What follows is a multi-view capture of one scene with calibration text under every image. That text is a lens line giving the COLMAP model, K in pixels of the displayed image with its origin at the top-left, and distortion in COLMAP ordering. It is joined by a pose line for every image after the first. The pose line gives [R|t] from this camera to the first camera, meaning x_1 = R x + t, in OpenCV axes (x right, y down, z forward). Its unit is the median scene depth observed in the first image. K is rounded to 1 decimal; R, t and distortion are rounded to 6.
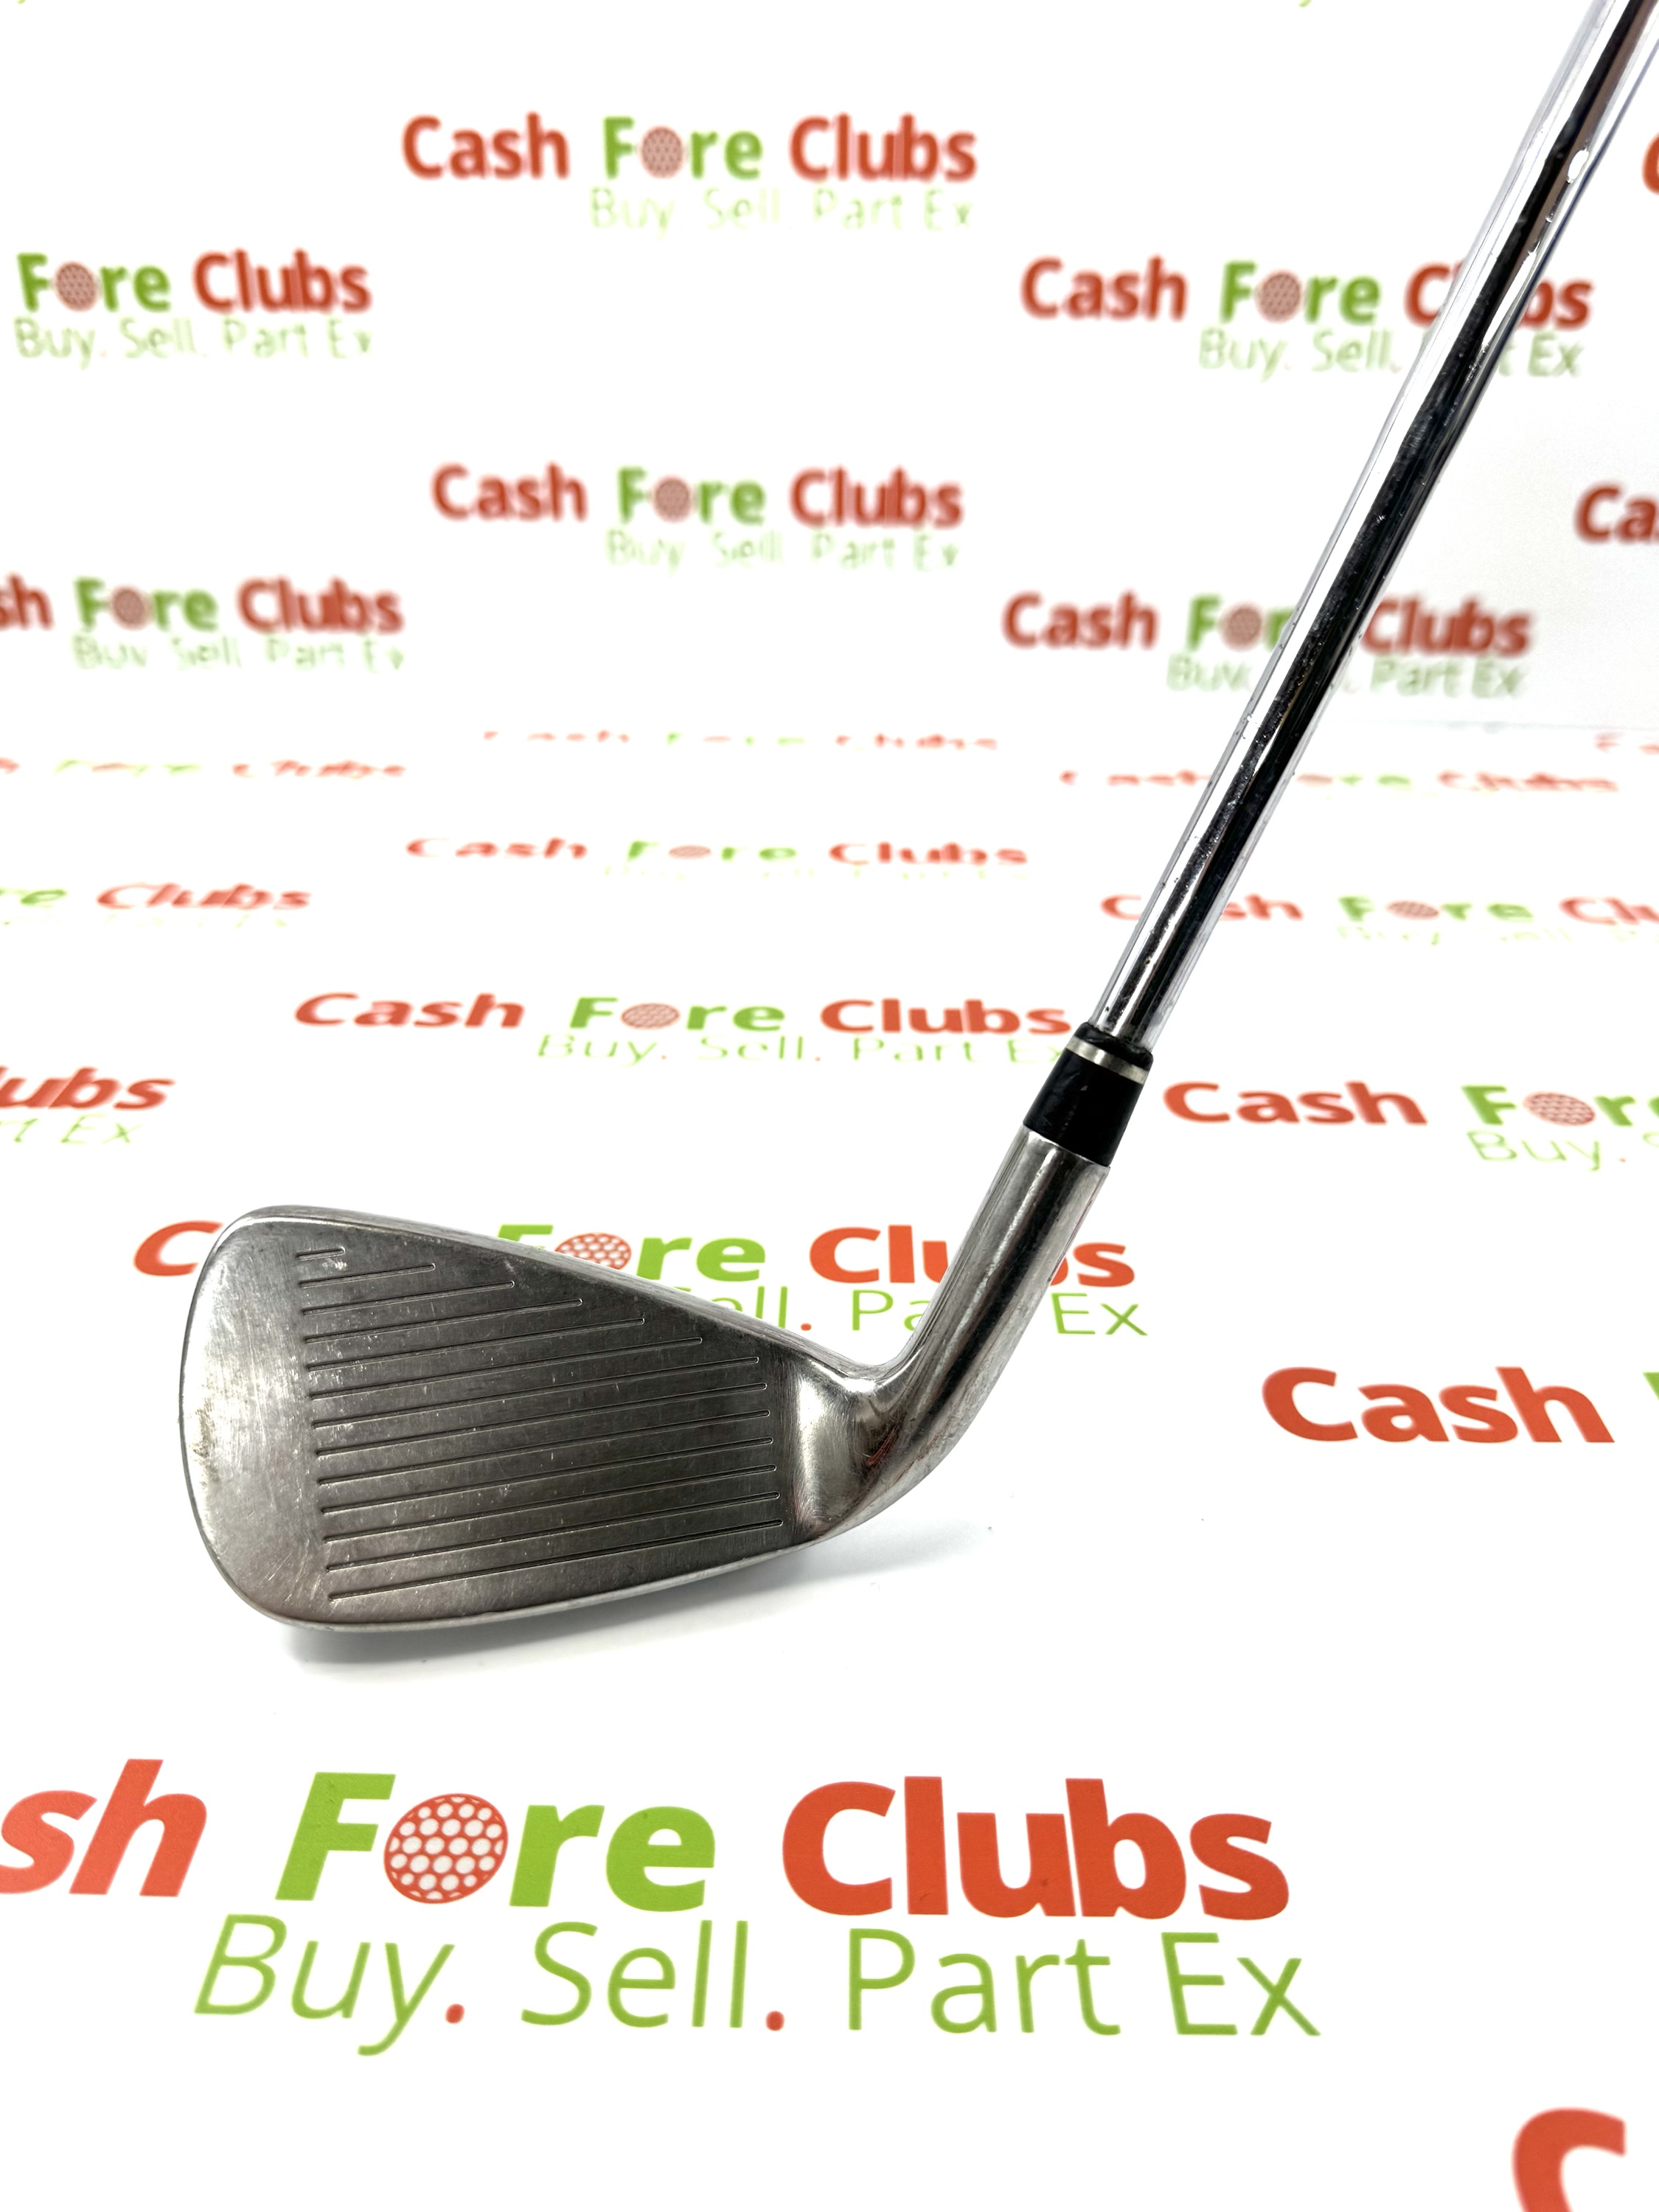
lens RADIAL K [[1587.0, 0, 782.3], [0, 1587.0, 1107.0], [0, 0, 1]] dist [0.003826, -0.041386]
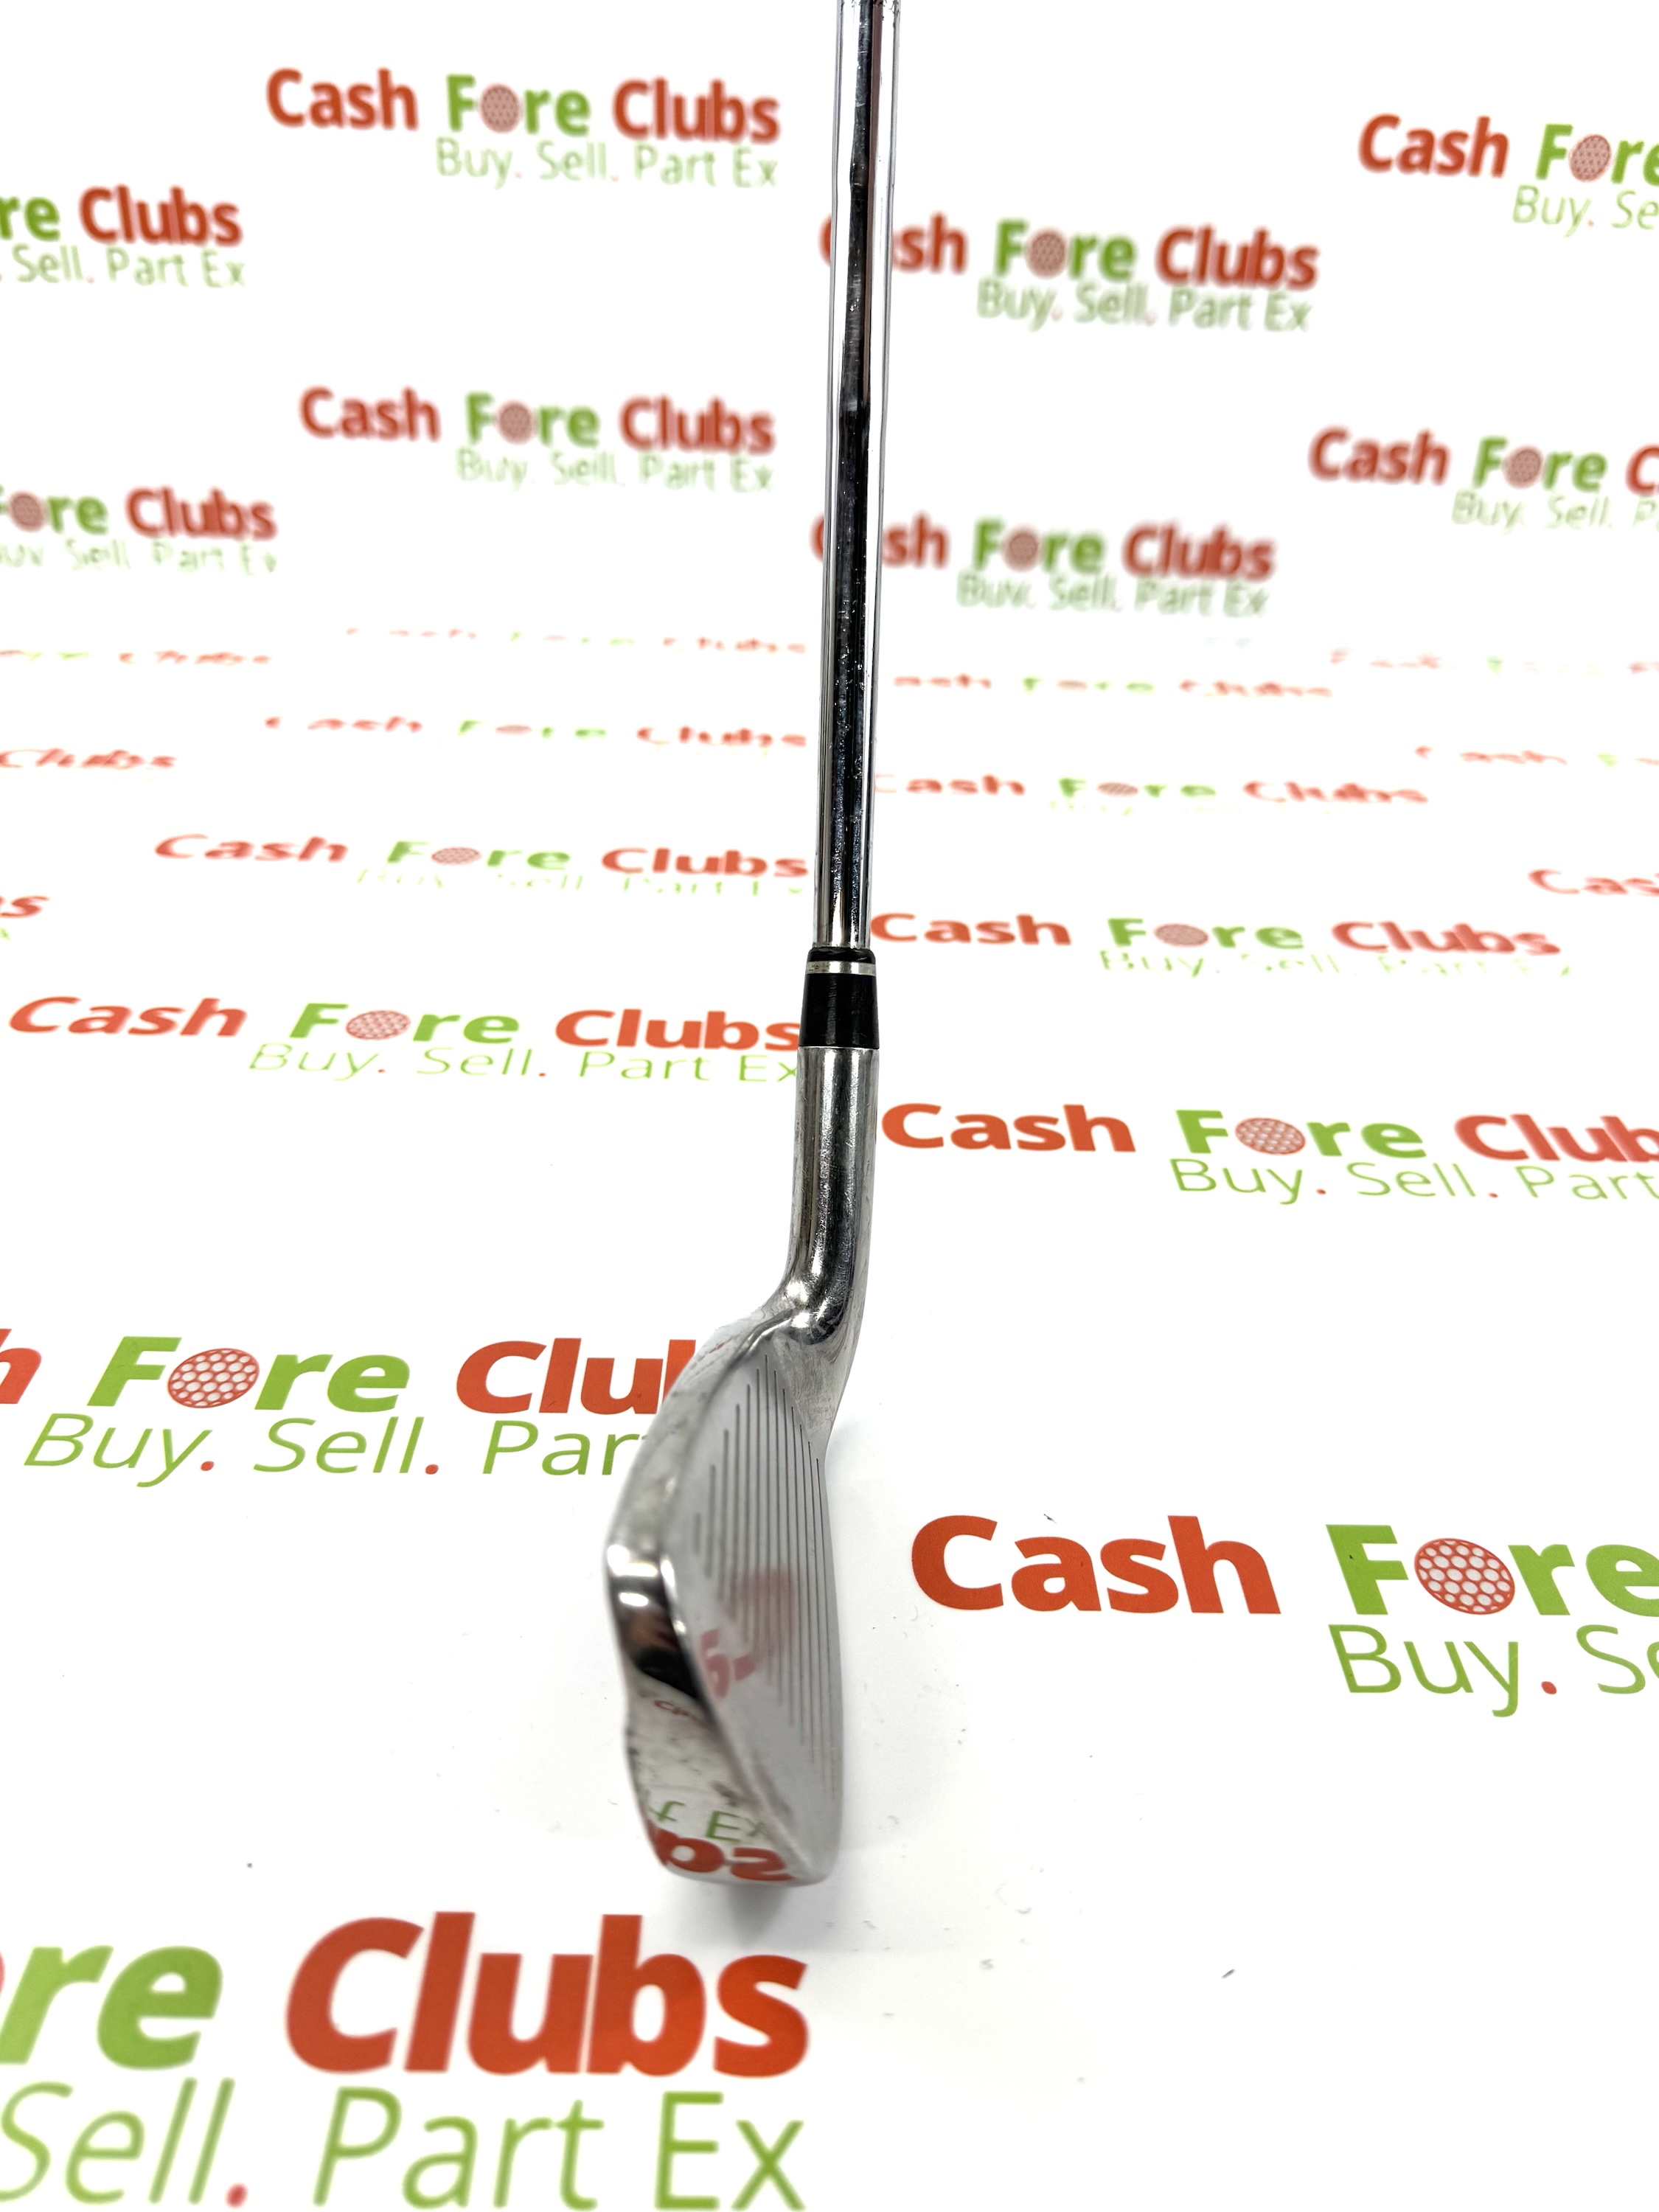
lens RADIAL K [[1587.0, 0, 782.3], [0, 1587.0, 1107.0], [0, 0, 1]] dist [0.003826, -0.041386]
pose [[0.999143, 0.009759, 0.040215, 0.086215], [-0.011108, 0.999378, 0.033462, 0.066085], [-0.039864, -0.033880, 0.998631, -0.152815]]
